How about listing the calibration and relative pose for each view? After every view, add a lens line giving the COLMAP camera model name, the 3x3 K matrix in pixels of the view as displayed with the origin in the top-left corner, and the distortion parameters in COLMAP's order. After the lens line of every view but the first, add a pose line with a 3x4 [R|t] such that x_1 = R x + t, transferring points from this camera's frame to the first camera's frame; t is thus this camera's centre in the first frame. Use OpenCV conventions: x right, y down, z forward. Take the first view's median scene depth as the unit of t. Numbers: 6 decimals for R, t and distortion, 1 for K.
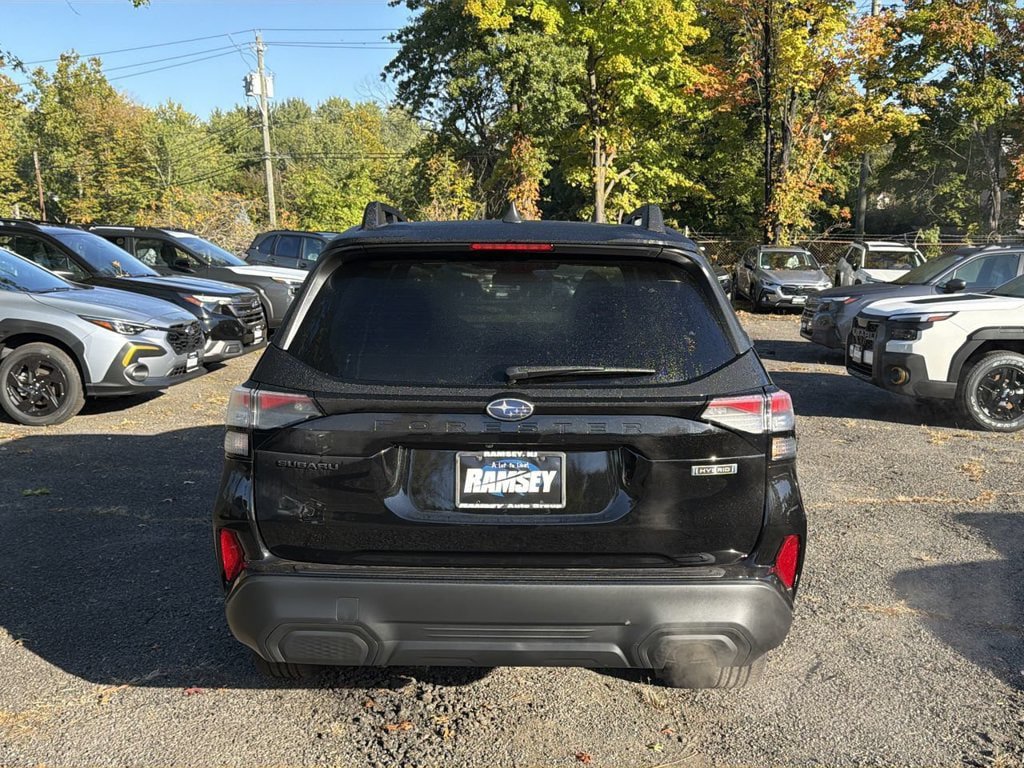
lens RADIAL K [[1062.8, 0, 512.0], [0, 1062.8, 384.0], [0, 0, 1]] dist [0.185865, -0.400790]
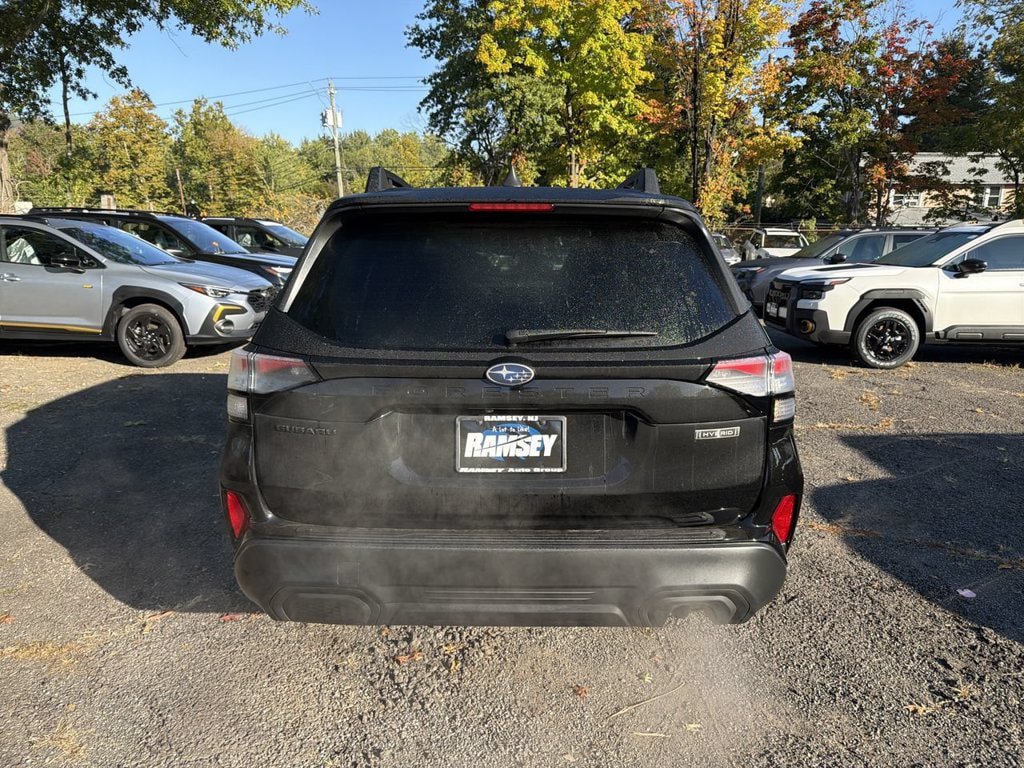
lens RADIAL K [[730.3, 0, 512.0], [0, 730.3, 384.0], [0, 0, 1]] dist [0.024685, -0.029537]
pose [[0.999992, -0.004006, -0.000454, -0.000009], [0.004029, 0.997274, 0.073672, -0.001842], [0.000158, -0.073673, 0.997282, 0.038900]]
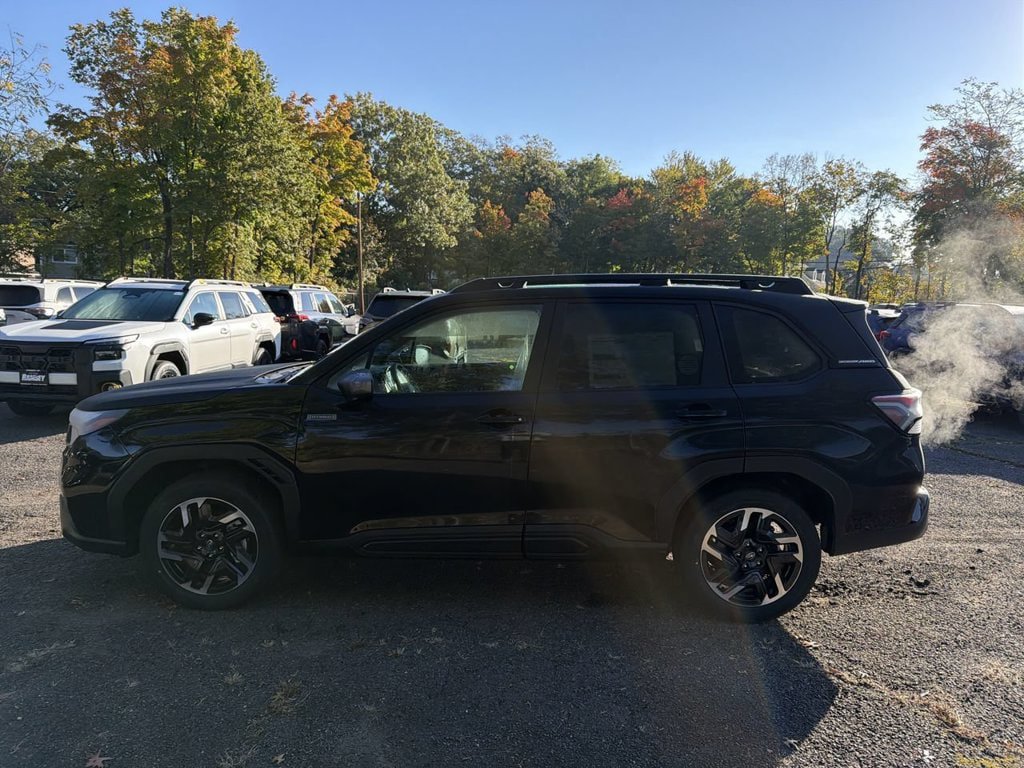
lens RADIAL K [[730.3, 0, 512.0], [0, 730.3, 384.0], [0, 0, 1]] dist [0.024685, -0.029537]
pose [[-0.009165, -0.129566, 0.991528, -0.170561], [0.098705, 0.986610, 0.129836, -0.027726], [-0.995075, 0.099059, 0.003747, 0.197377]]
